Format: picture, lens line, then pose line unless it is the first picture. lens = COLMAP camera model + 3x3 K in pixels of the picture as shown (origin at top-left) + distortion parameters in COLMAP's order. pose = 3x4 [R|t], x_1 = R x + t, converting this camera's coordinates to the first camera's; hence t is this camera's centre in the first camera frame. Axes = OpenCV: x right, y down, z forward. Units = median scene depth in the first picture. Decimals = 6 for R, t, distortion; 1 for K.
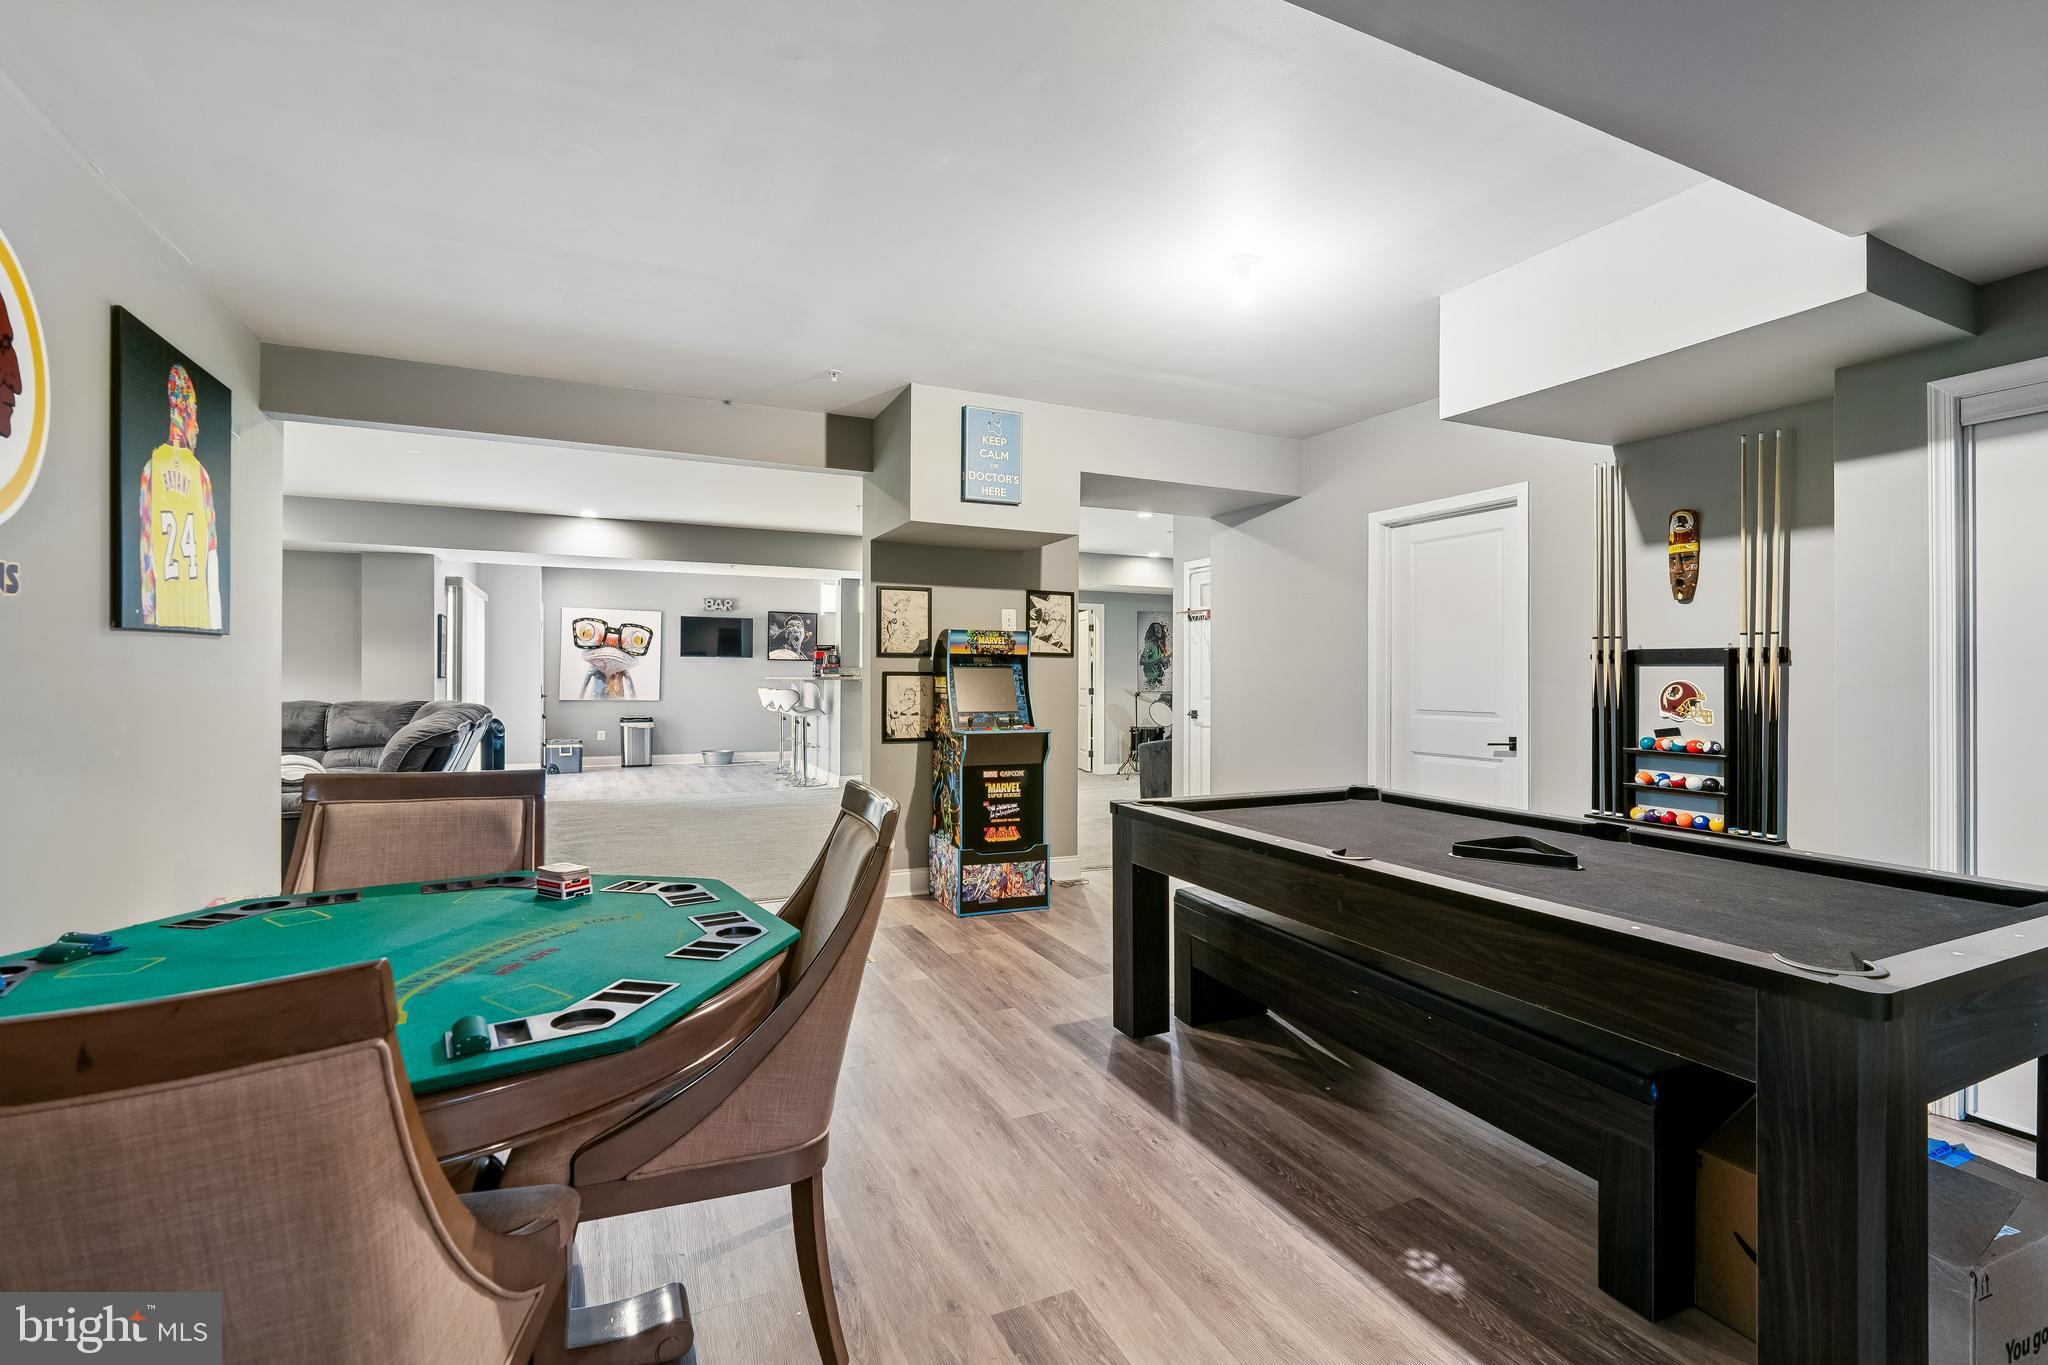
lens RADIAL K [[924.4, 0, 1040.7], [0, 924.4, 665.7], [0, 0, 1]] dist [-0.003677, -0.000147]
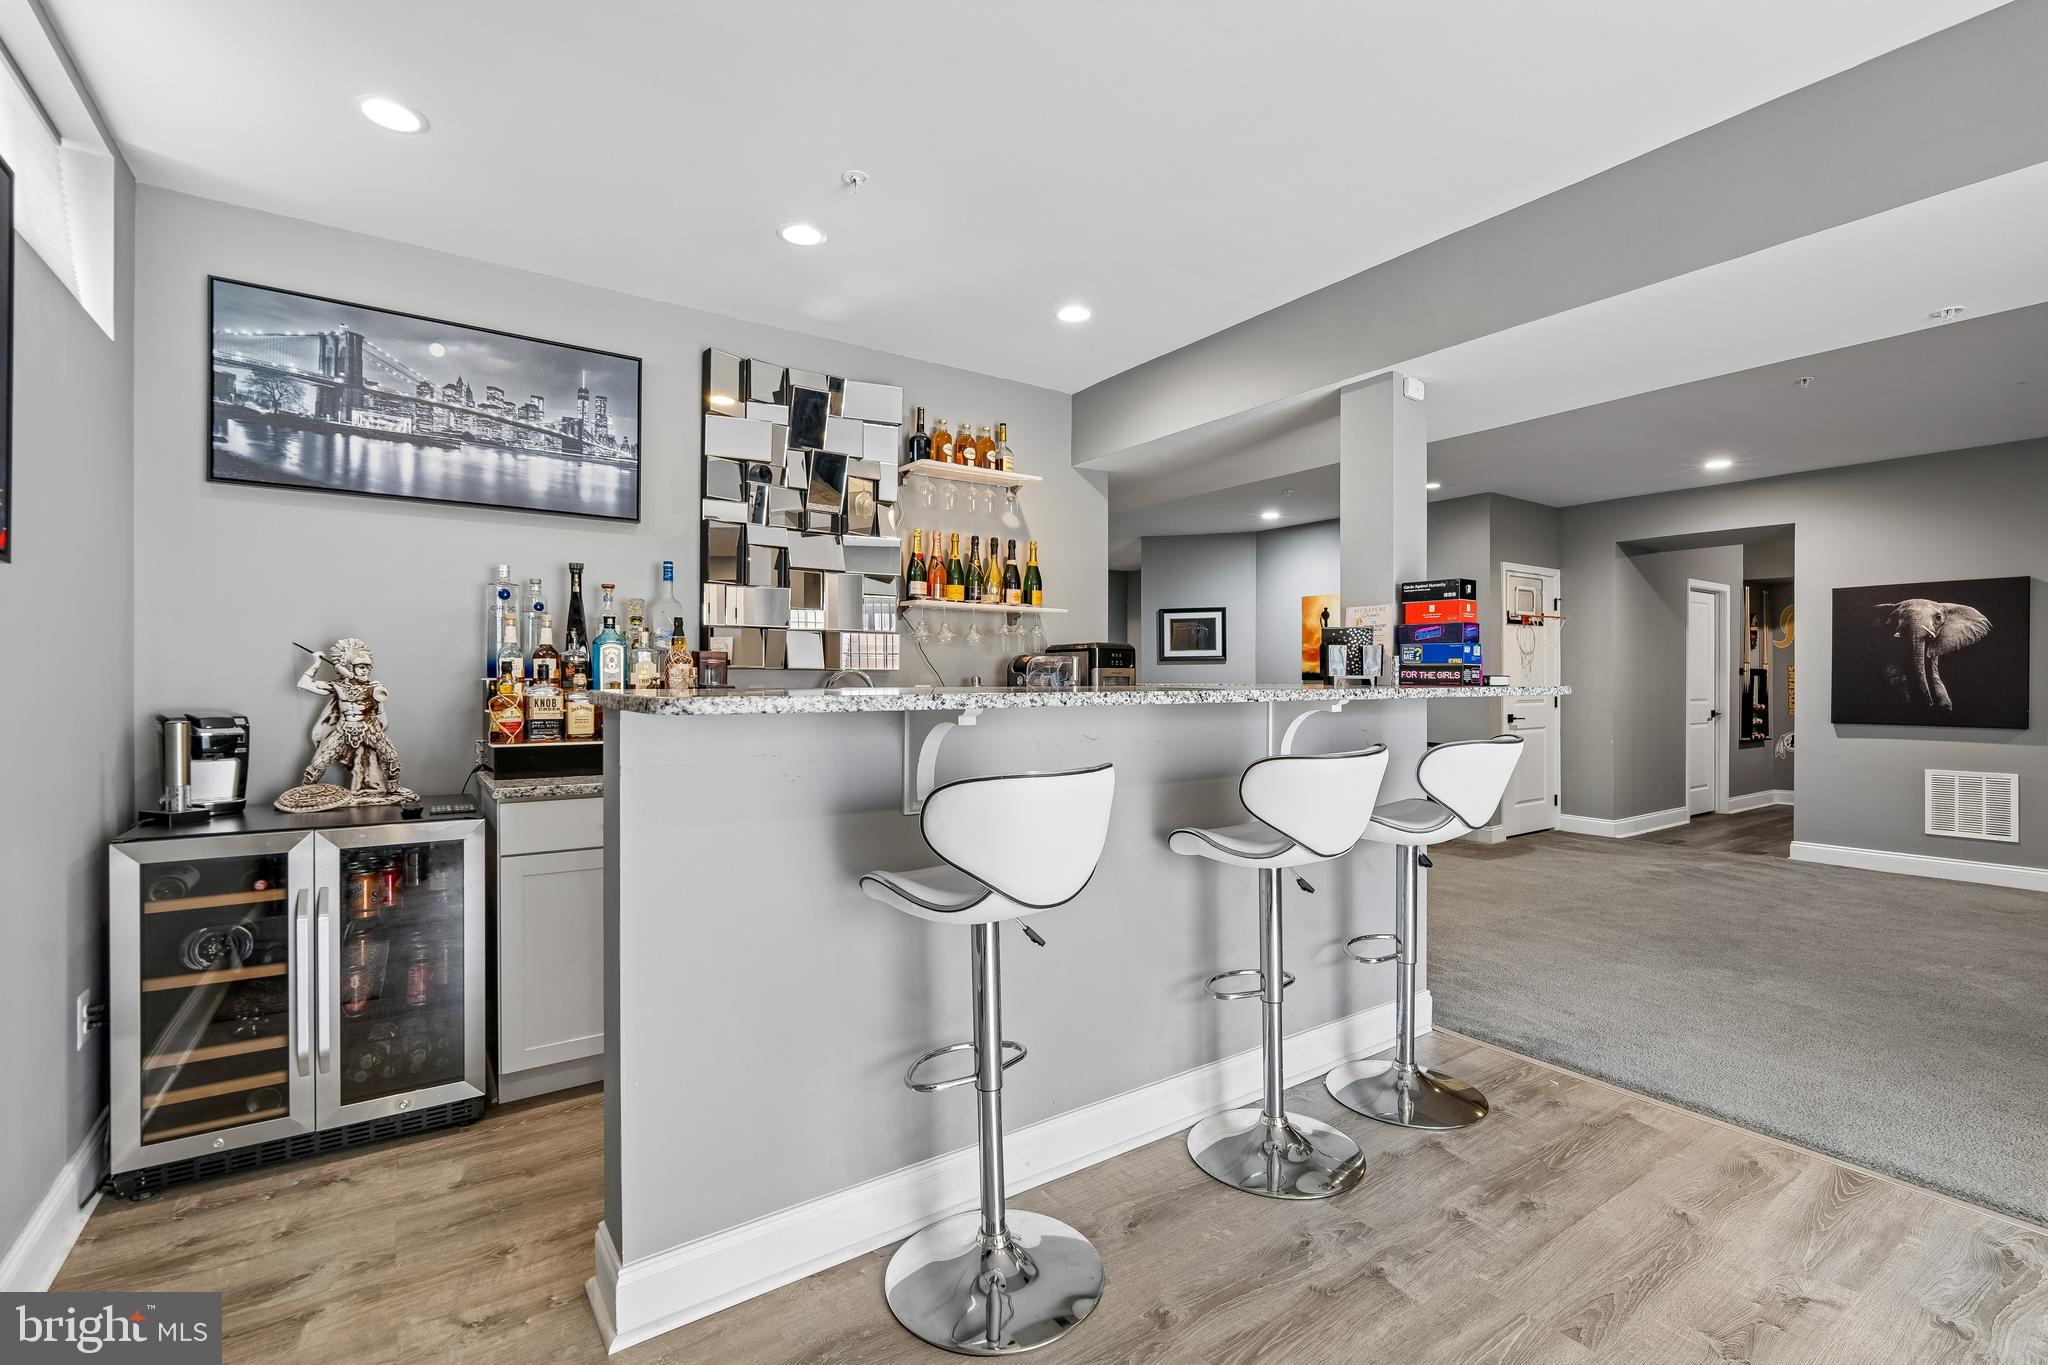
lens RADIAL K [[911.8, 0, 1024.0], [0, 911.8, 682.5], [0, 0, 1]] dist [-0.002457, 0.000058]
pose [[-0.150771, -0.006304, 0.988549, -0.424649], [-0.011758, 0.999920, 0.004583, 0.009703], [-0.988499, -0.010932, -0.150834, 0.990827]]
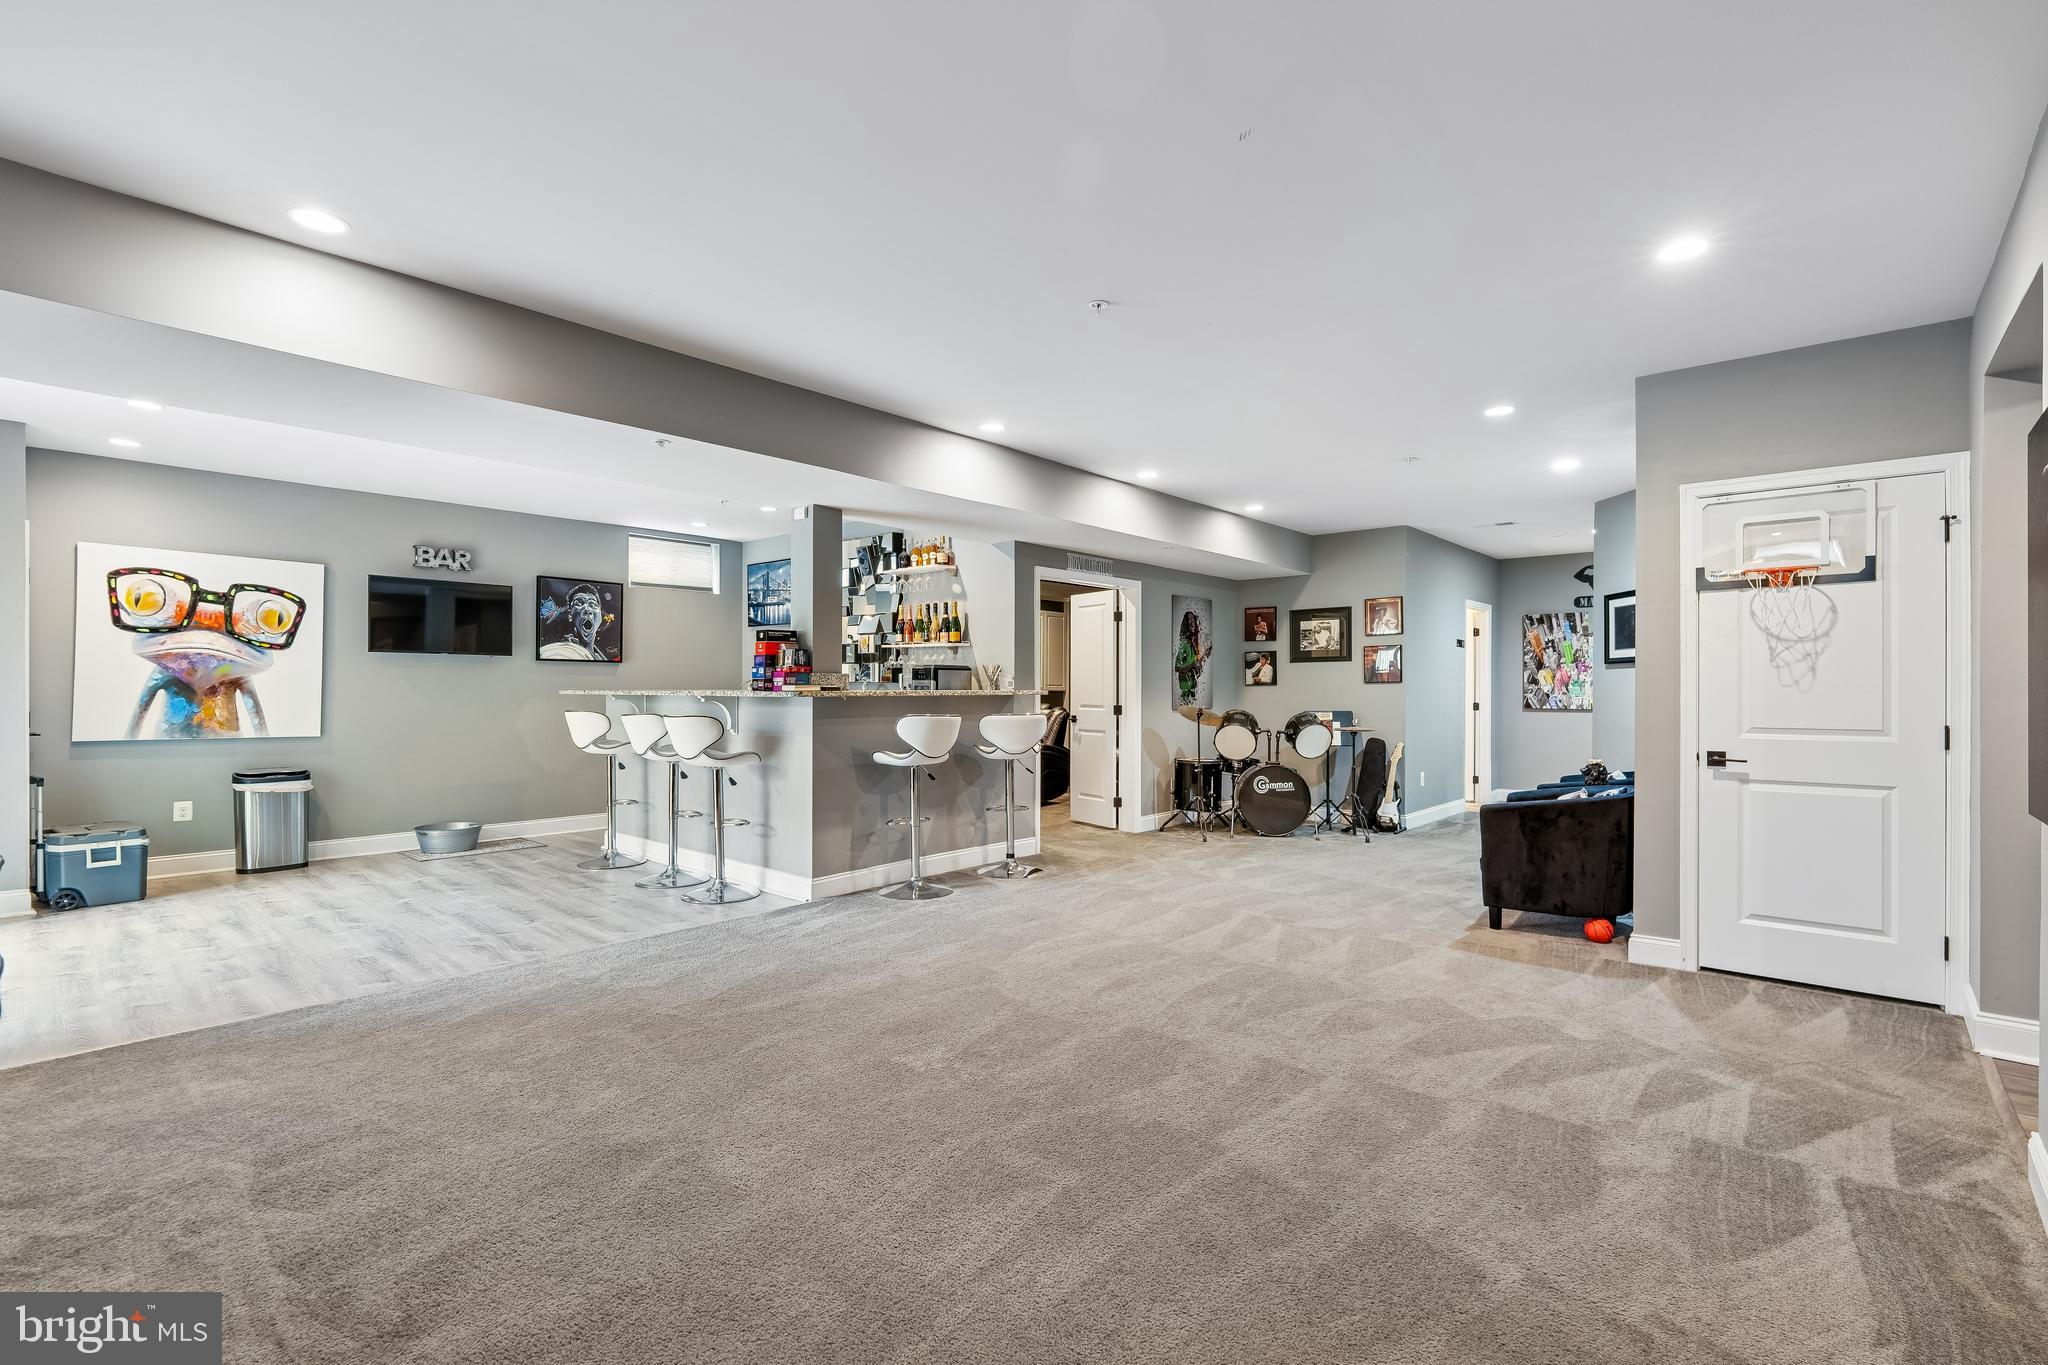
lens RADIAL K [[911.8, 0, 1024.0], [0, 911.8, 682.5], [0, 0, 1]] dist [-0.002457, 0.000058]
pose [[0.923813, -0.000288, 0.382844, -0.253549], [-0.003159, 0.999960, 0.008375, 0.002185], [-0.382831, -0.008946, 0.923775, 0.393507]]
